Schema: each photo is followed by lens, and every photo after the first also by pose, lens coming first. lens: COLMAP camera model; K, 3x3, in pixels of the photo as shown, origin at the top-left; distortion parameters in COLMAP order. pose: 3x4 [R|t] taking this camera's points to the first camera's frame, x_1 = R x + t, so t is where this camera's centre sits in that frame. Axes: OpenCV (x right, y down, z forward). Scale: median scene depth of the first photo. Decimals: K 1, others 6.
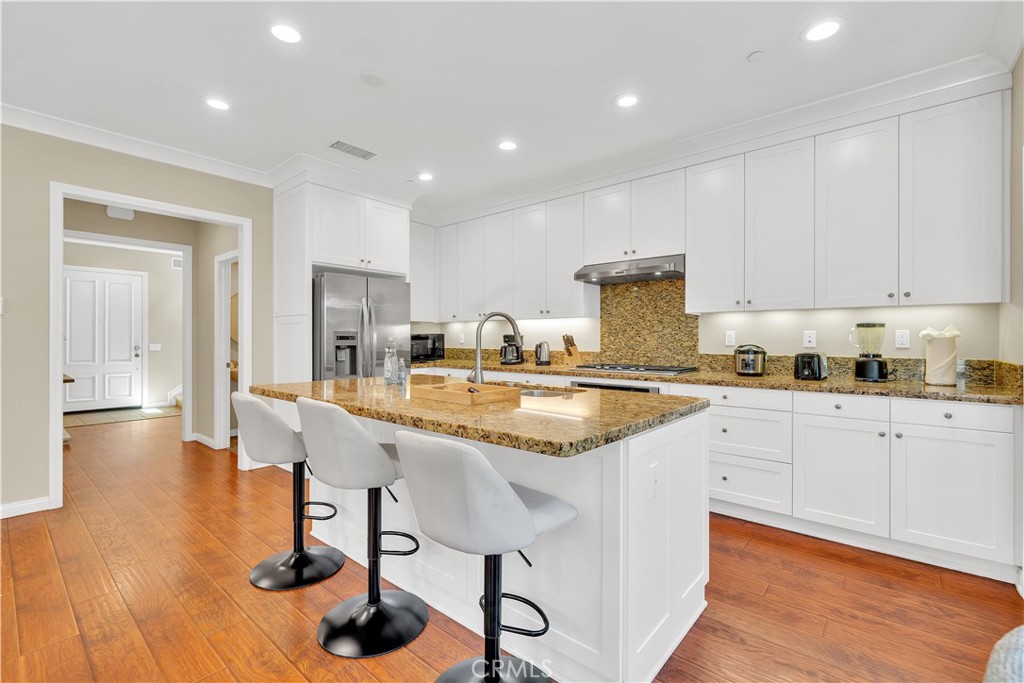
lens RADIAL K [[449.2, 0, 512.0], [0, 449.2, 341.5], [0, 0, 1]] dist [0.001671, 0.000038]
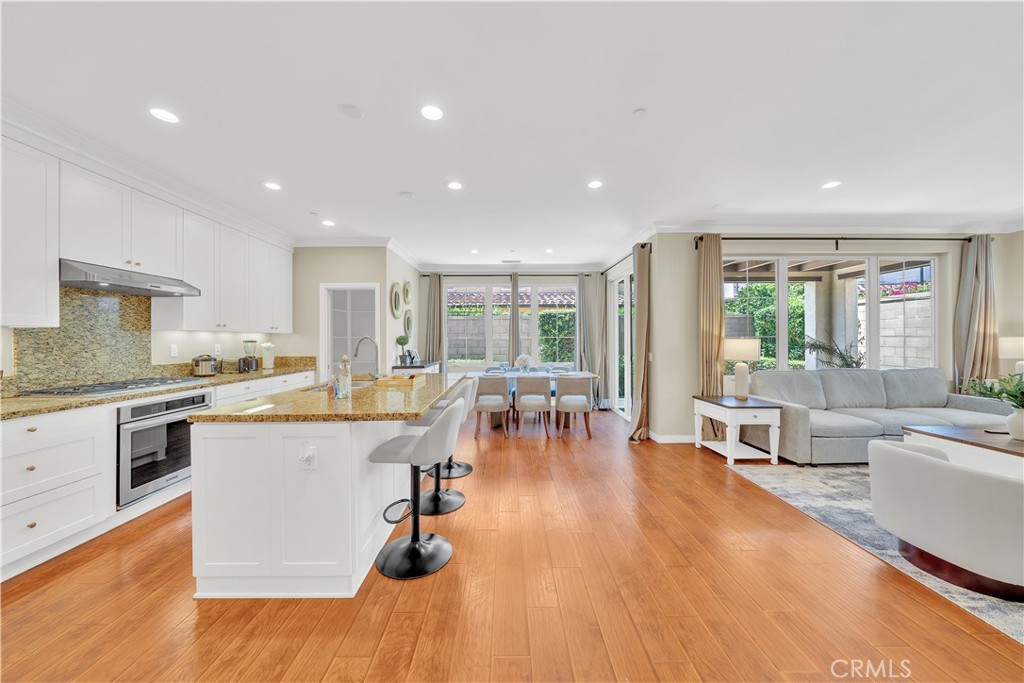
lens RADIAL K [[353.1, 0, 505.3], [0, 353.1, 339.1], [0, 0, 1]] dist [-0.004827, 0.000159]
pose [[-0.651010, 0.003730, 0.759060, -0.775323], [0.011104, 0.999928, 0.004609, -0.030404], [-0.758988, 0.011429, -0.651004, 0.840536]]
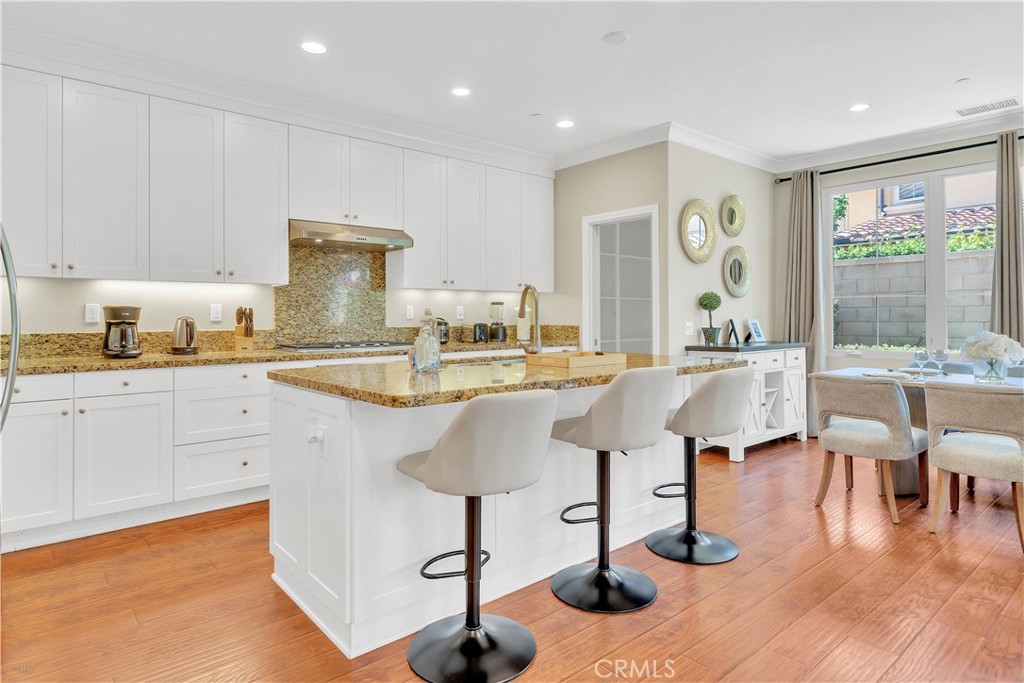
lens RADIAL K [[576.1, 0, 510.1], [0, 576.1, 311.4], [0, 0, 1]] dist [-0.001454, 0.000377]
pose [[0.161670, 0.004893, 0.986833, -0.779894], [0.010519, 0.999922, -0.006681, 0.002279], [-0.986789, 0.011460, 0.161606, 0.474995]]
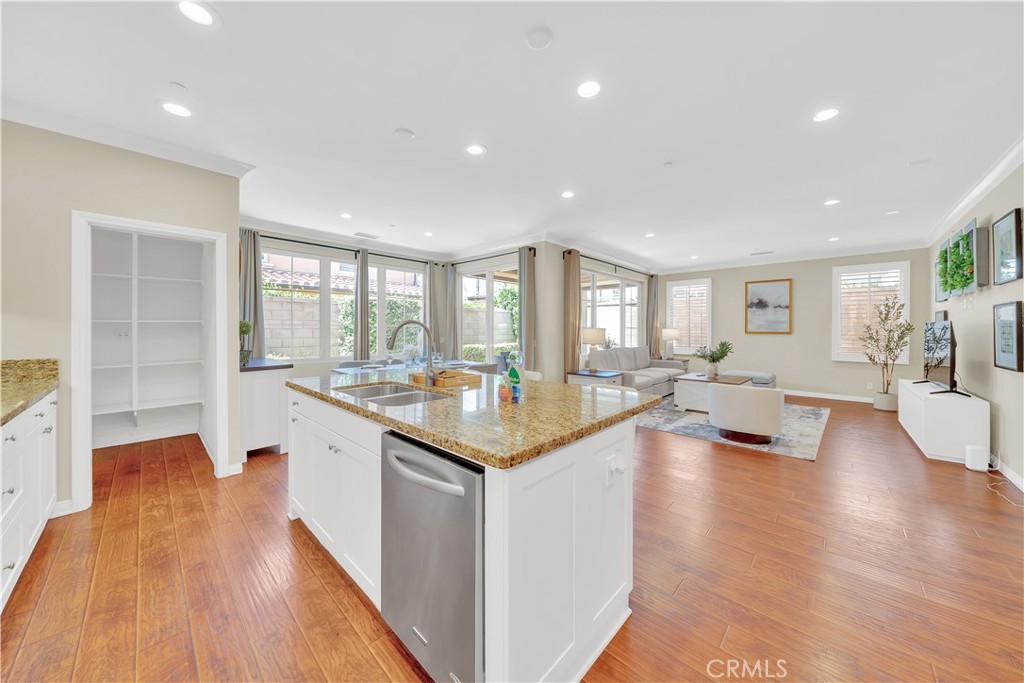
lens RADIAL K [[351.9, 0, 509.5], [0, 351.9, 330.4], [0, 0, 1]] dist [-0.004164, -0.000211]
pose [[-0.998733, -0.002251, 0.050273, -0.194301], [-0.001722, 0.999943, 0.010575, -0.026292], [-0.050294, 0.010475, -0.998680, 1.096901]]
